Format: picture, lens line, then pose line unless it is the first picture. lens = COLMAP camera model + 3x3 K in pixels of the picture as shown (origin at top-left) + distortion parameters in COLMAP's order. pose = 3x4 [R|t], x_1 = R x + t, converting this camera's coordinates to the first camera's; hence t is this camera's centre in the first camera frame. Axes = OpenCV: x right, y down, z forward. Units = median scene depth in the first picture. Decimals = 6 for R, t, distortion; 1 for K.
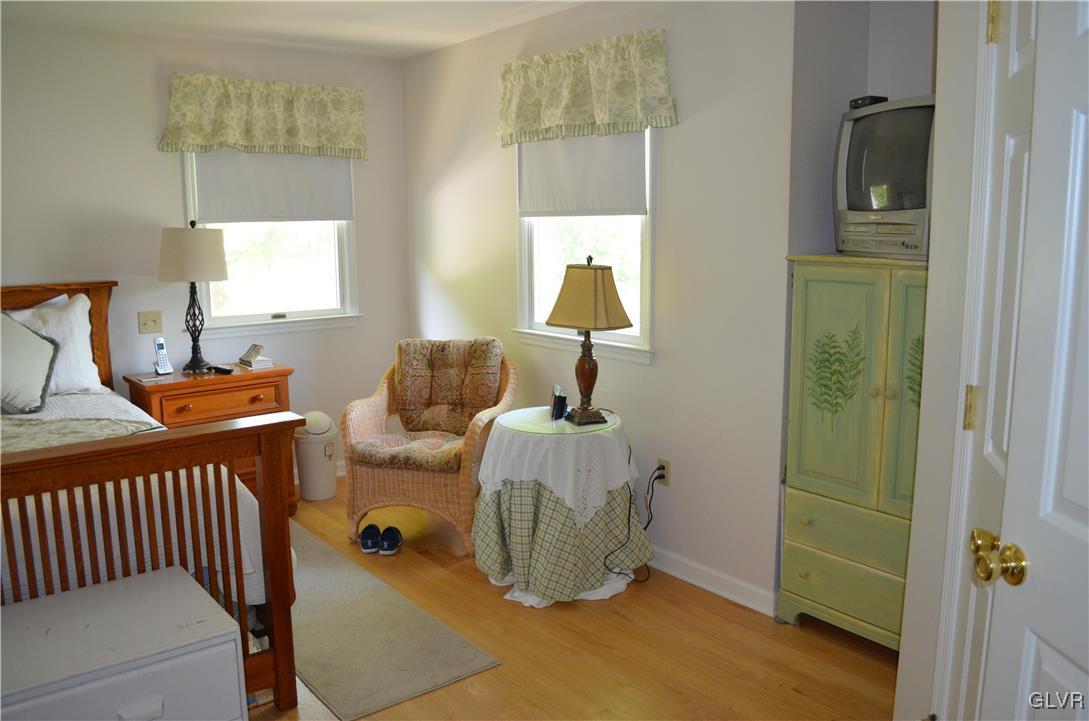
lens RADIAL K [[859.9, 0, 545.1], [0, 859.9, 360.6], [0, 0, 1]] dist [-0.079263, 0.014127]
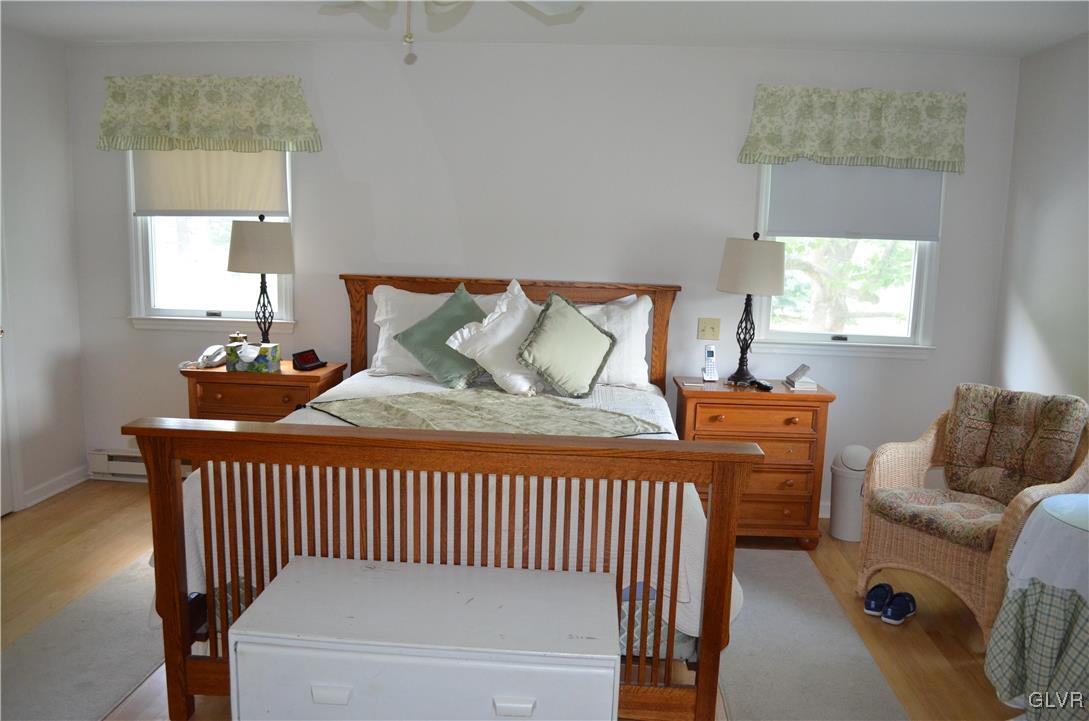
lens RADIAL K [[859.9, 0, 545.2], [0, 859.9, 360.3], [0, 0, 1]] dist [-0.079263, 0.014127]
pose [[0.740225, 0.131892, -0.659296, 0.079345], [-0.142526, 0.989067, 0.037843, -0.019478], [0.657080, 0.065954, 0.750930, 0.093420]]
